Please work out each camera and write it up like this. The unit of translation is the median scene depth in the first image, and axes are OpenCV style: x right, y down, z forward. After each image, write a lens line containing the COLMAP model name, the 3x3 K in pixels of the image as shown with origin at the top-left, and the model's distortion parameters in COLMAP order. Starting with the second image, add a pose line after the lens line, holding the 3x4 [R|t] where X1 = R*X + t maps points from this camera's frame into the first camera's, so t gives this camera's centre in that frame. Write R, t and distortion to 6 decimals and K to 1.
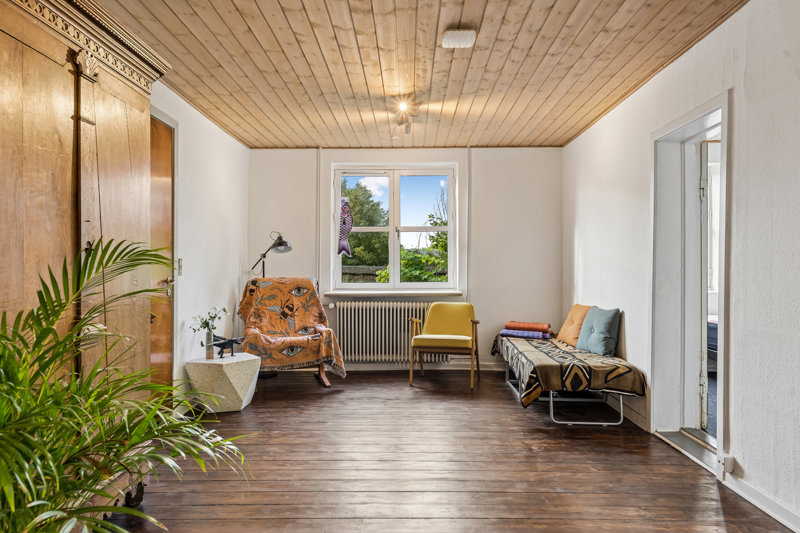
lens RADIAL K [[551.9, 0, 400.0], [0, 551.9, 266.5], [0, 0, 1]] dist [0.002633, 0.001259]
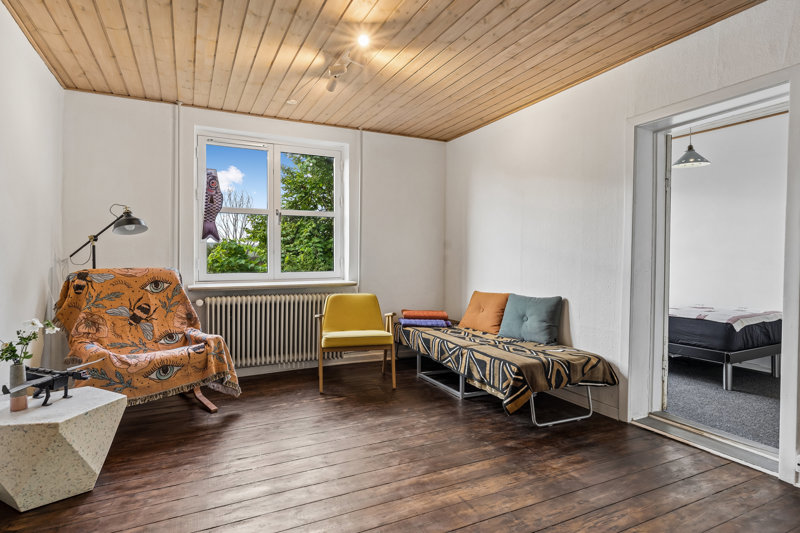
lens RADIAL K [[413.1, 0, 401.8], [0, 413.1, 263.8], [0, 0, 1]] dist [-0.001622, 0.000407]
pose [[0.877232, -0.003671, 0.480053, -0.174969], [-0.004019, 0.999880, 0.014991, 0.005164], [-0.480050, -0.015080, 0.877111, 0.379104]]
